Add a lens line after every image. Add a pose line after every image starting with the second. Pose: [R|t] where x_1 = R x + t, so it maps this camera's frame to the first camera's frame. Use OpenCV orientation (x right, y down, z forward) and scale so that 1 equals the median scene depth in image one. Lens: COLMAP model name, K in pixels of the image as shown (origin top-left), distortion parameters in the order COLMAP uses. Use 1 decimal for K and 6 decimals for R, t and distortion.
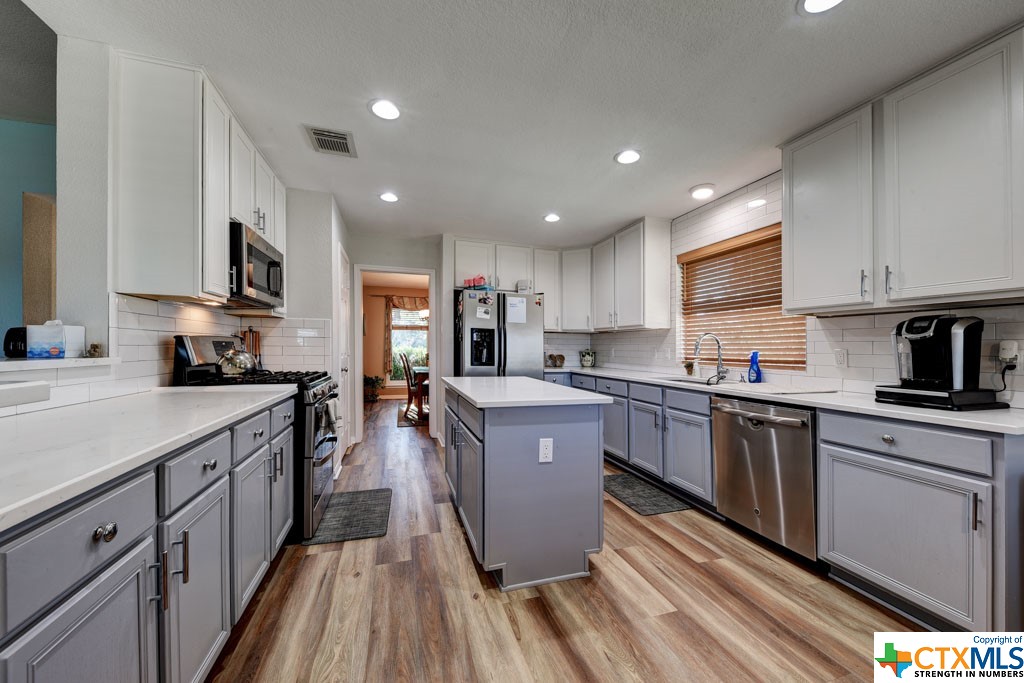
lens RADIAL K [[363.6, 0, 512.0], [0, 363.6, 341.5], [0, 0, 1]] dist [0.002301, 0.000032]
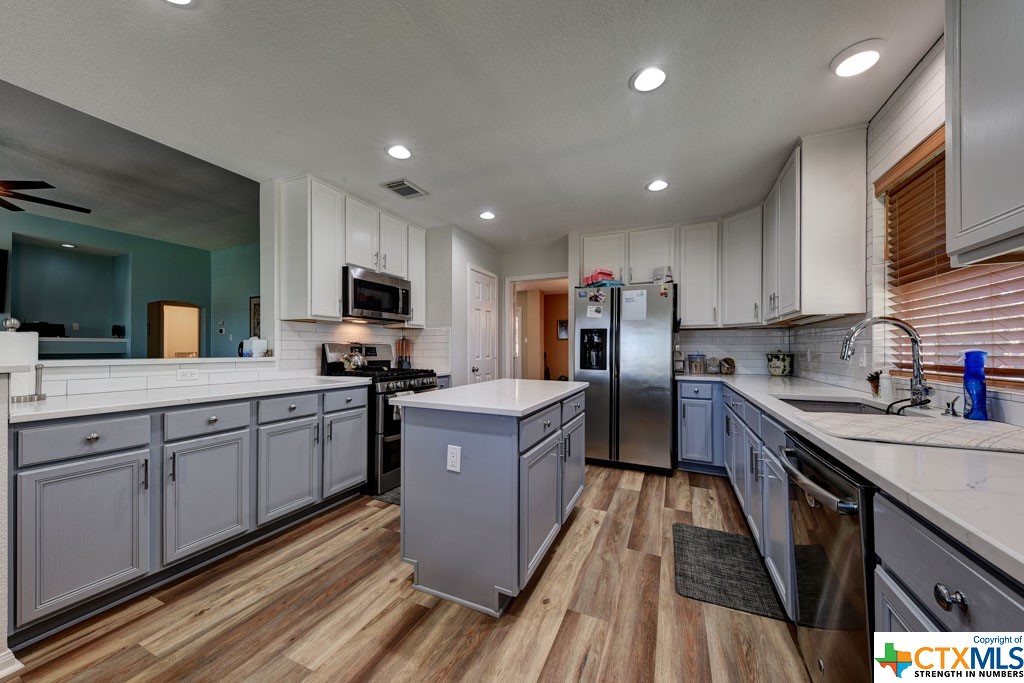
lens RADIAL K [[361.9, 0, 514.8], [0, 361.9, 347.8], [0, 0, 1]] dist [0.000873, -0.000017]
pose [[0.748691, -0.015748, -0.662732, 0.642175], [0.018559, 0.999824, -0.002791, 0.018164], [0.662659, -0.010210, 0.748852, 0.323323]]
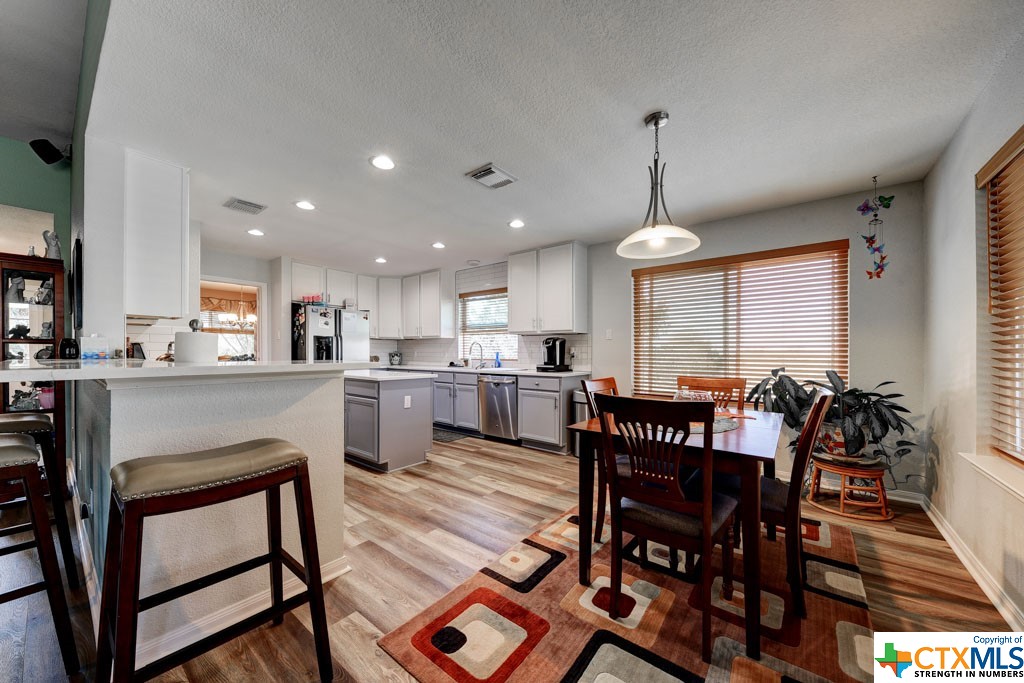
lens RADIAL K [[363.1, 0, 503.0], [0, 363.1, 337.6], [0, 0, 1]] dist [0.000111, -0.000006]
pose [[0.833794, 0.013718, 0.551905, -0.448043], [-0.003908, 0.999813, -0.018947, -0.014171], [-0.552061, 0.013641, 0.833692, -0.745311]]
